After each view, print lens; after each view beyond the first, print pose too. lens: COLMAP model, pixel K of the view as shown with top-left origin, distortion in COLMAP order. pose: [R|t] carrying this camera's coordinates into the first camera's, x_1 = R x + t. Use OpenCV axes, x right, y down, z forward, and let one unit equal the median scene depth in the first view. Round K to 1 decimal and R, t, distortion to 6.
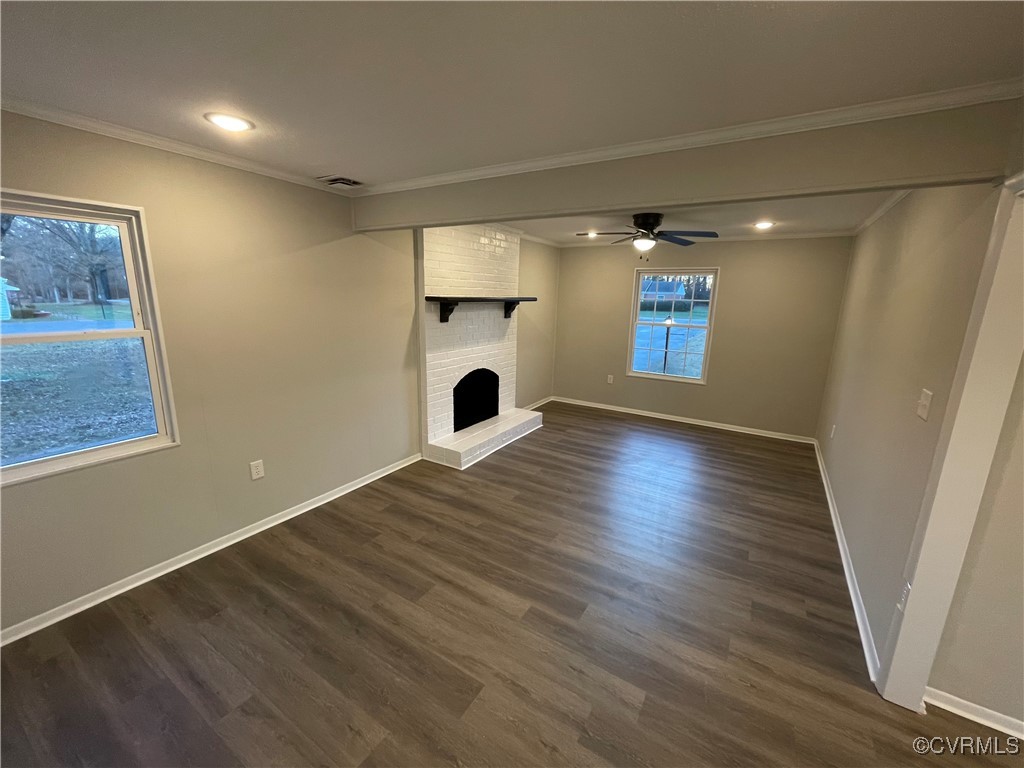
lens RADIAL K [[412.5, 0, 511.9], [0, 412.5, 381.3], [0, 0, 1]] dist [-0.004350, 0.001223]
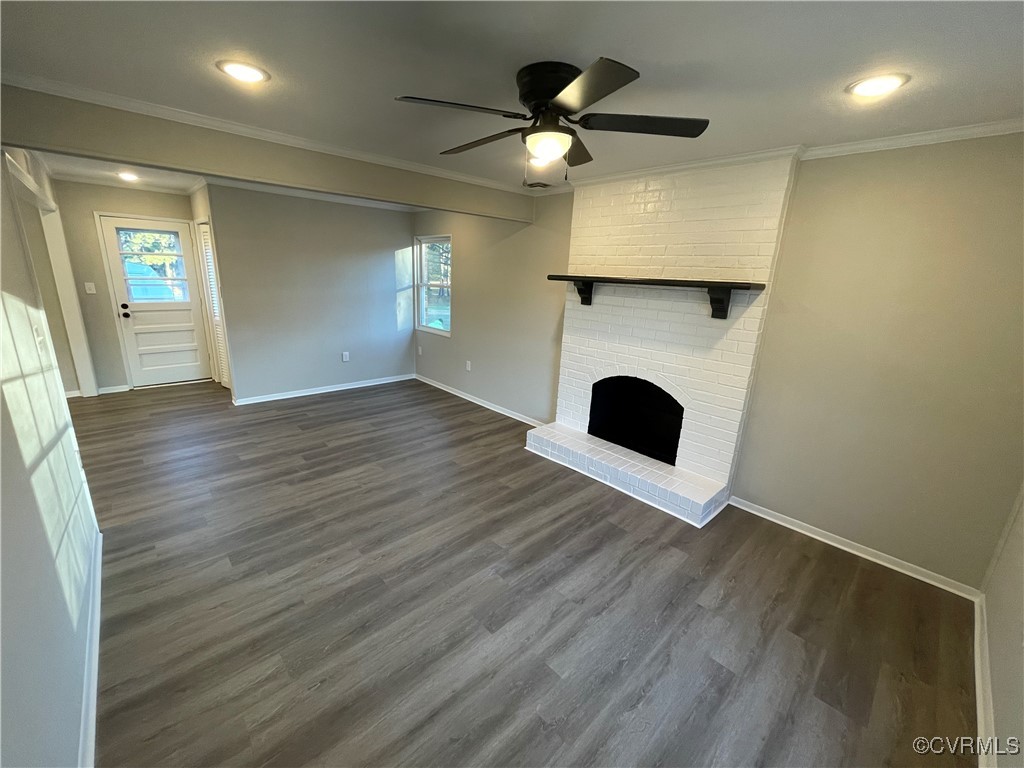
lens RADIAL K [[412.5, 0, 510.2], [0, 412.5, 385.1], [0, 0, 1]] dist [-0.004350, 0.001223]
pose [[-0.252906, 0.222922, -0.941458, 0.775646], [-0.246577, 0.926107, 0.285526, -0.198412], [0.935542, 0.304353, -0.179251, 1.070856]]
